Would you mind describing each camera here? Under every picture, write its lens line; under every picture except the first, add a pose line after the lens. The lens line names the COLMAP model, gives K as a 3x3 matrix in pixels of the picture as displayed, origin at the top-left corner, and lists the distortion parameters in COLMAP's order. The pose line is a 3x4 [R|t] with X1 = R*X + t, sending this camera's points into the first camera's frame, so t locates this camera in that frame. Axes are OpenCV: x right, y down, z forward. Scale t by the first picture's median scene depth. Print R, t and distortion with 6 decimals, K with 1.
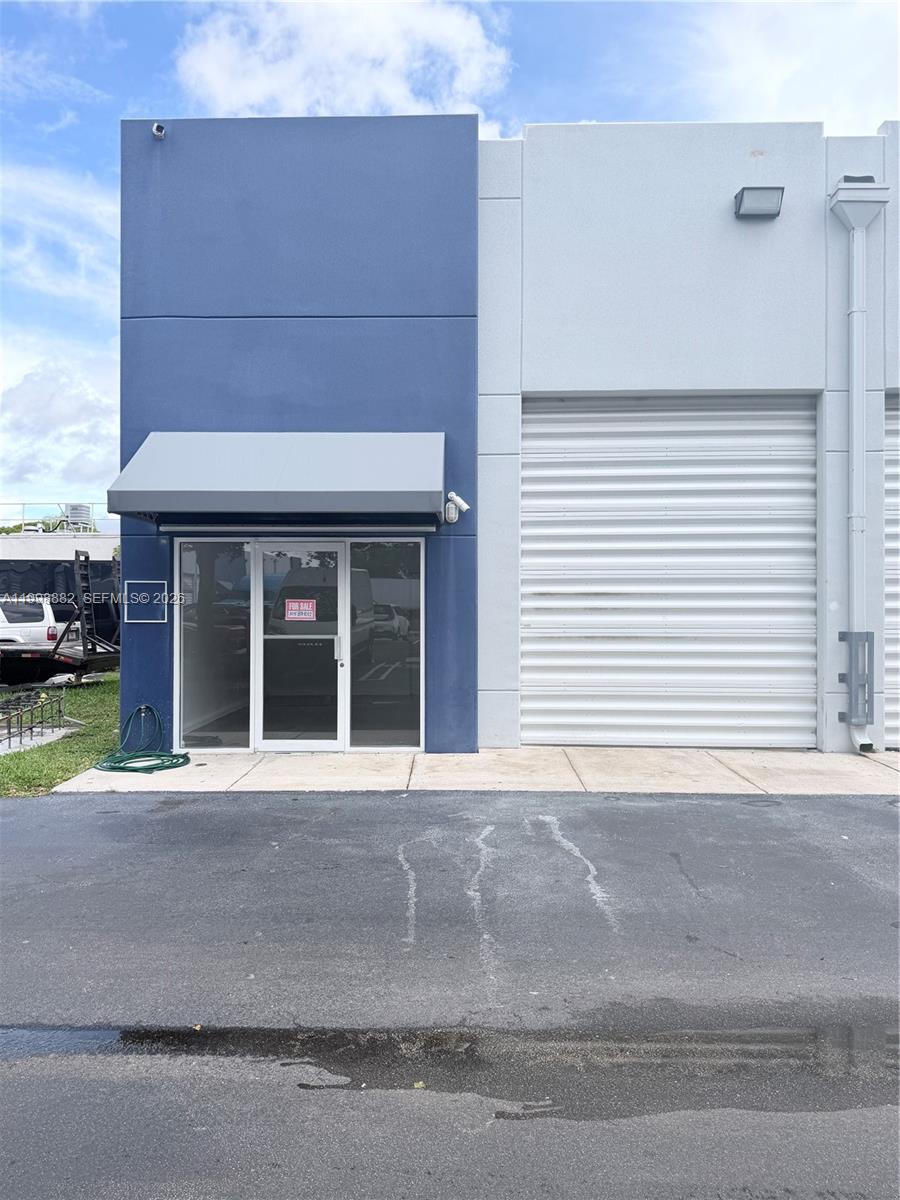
lens RADIAL K [[843.2, 0, 443.5], [0, 843.2, 602.9], [0, 0, 1]] dist [0.040829, -0.047487]
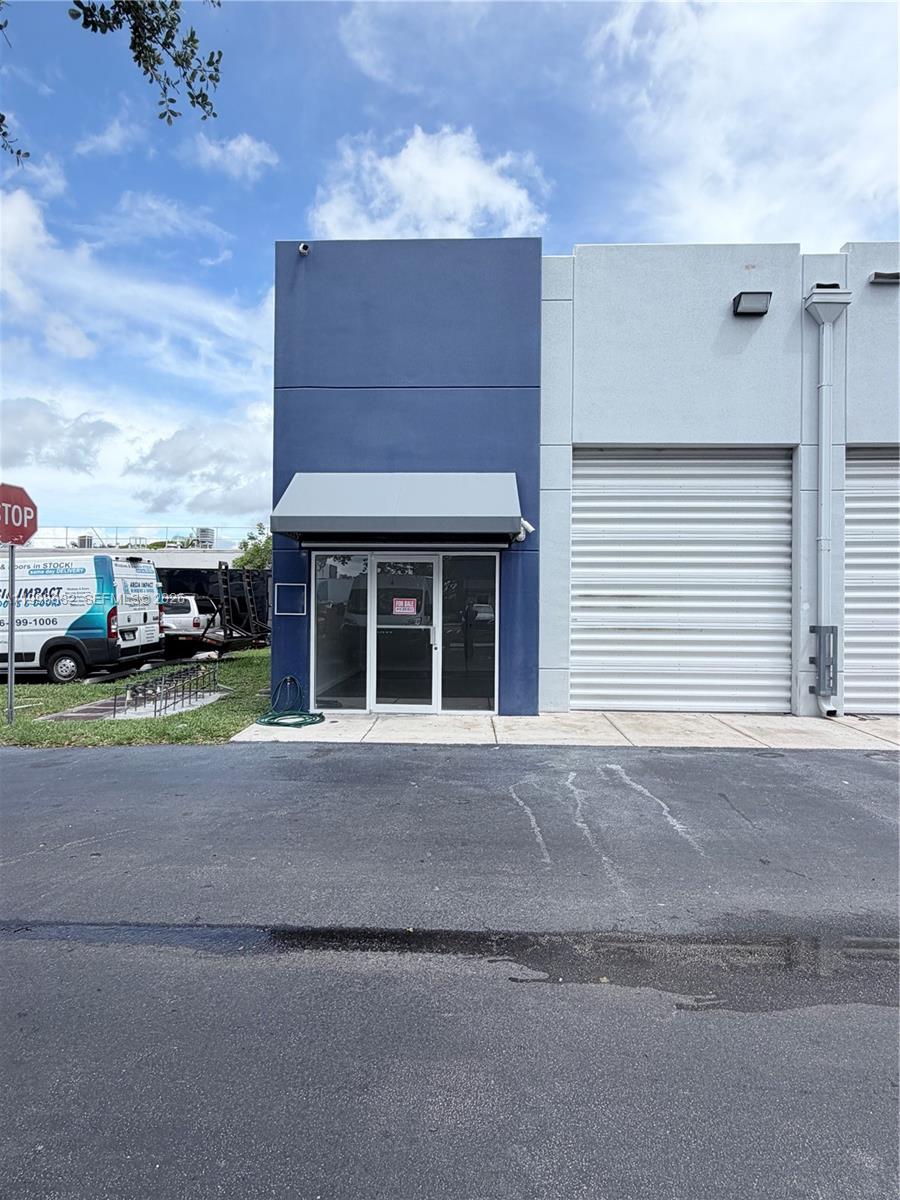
lens RADIAL K [[619.8, 0, 453.3], [0, 619.8, 600.7], [0, 0, 1]] dist [-0.002050, 0.007250]
pose [[0.999936, 0.007704, -0.008324, -0.087168], [-0.007724, 0.999967, -0.002393, 0.001118], [0.008306, 0.002457, 0.999962, 0.023821]]
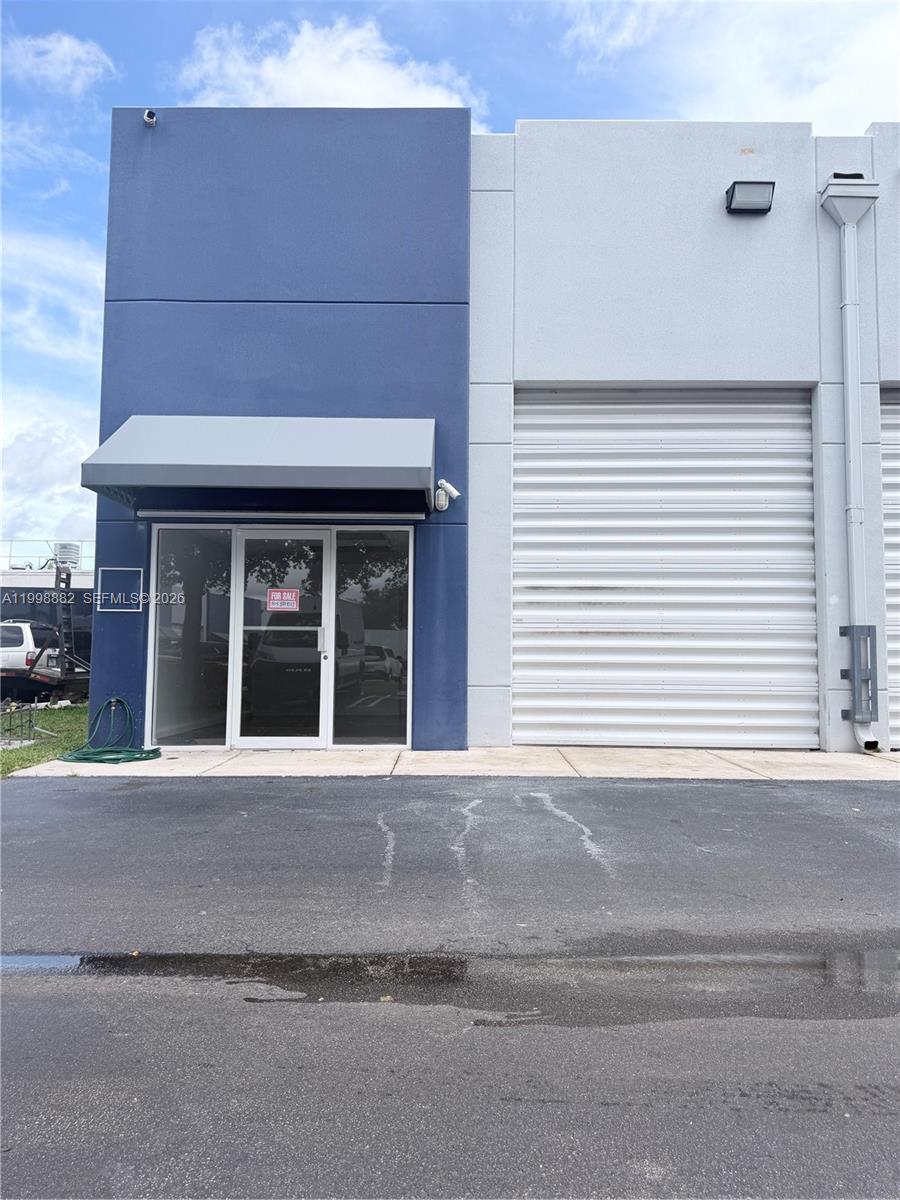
lens RADIAL K [[843.2, 0, 455.5], [0, 843.2, 604.5], [0, 0, 1]] dist [0.040829, -0.047487]
pose [[0.999776, 0.007304, 0.019843, 0.007383], [-0.005931, 0.997639, -0.068418, 0.079373], [-0.020295, 0.068285, 0.997459, 0.040634]]
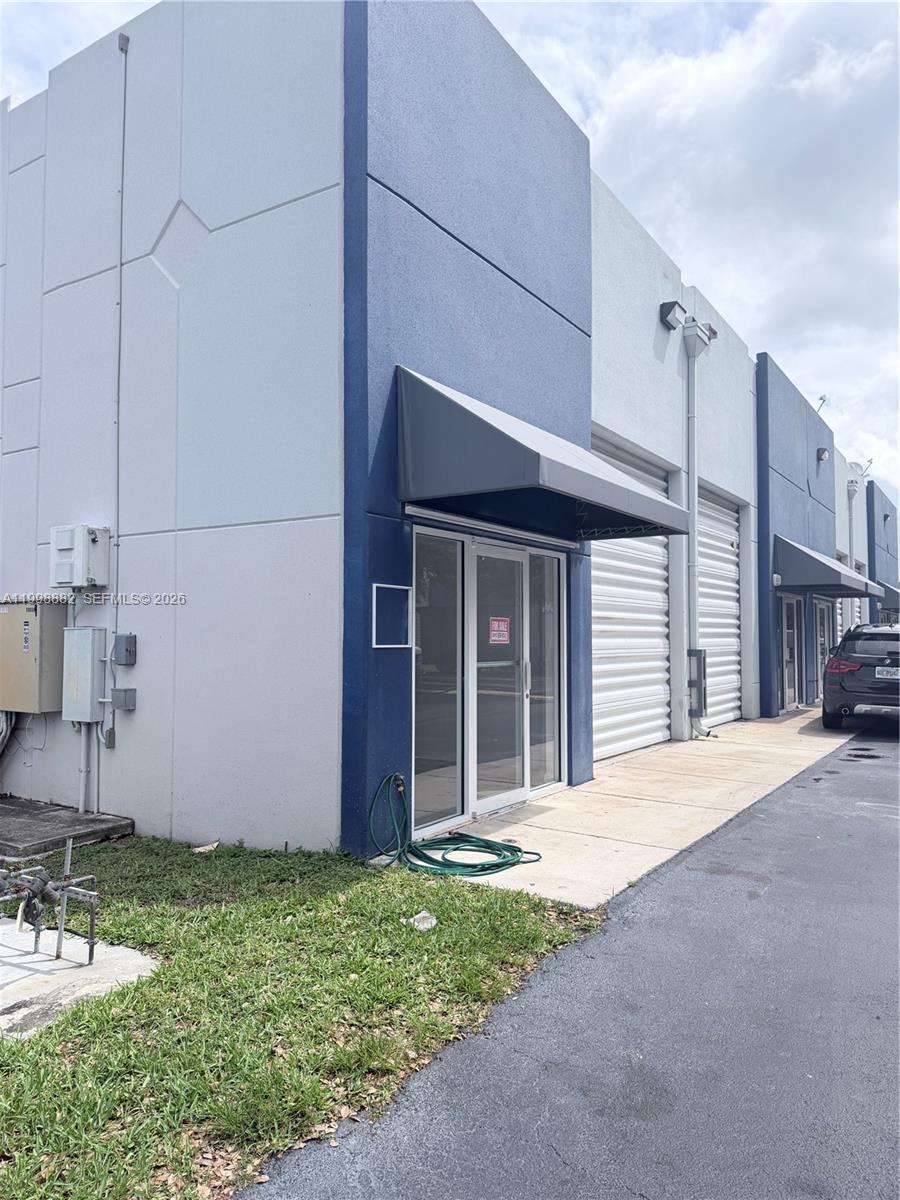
lens RADIAL K [[843.2, 0, 424.2], [0, 843.2, 601.9], [0, 0, 1]] dist [0.040829, -0.047487]
pose [[0.548509, 0.035410, 0.835395, -0.901710], [0.000162, 0.999098, -0.042455, 0.015321], [-0.836145, 0.023423, 0.548008, 0.626994]]
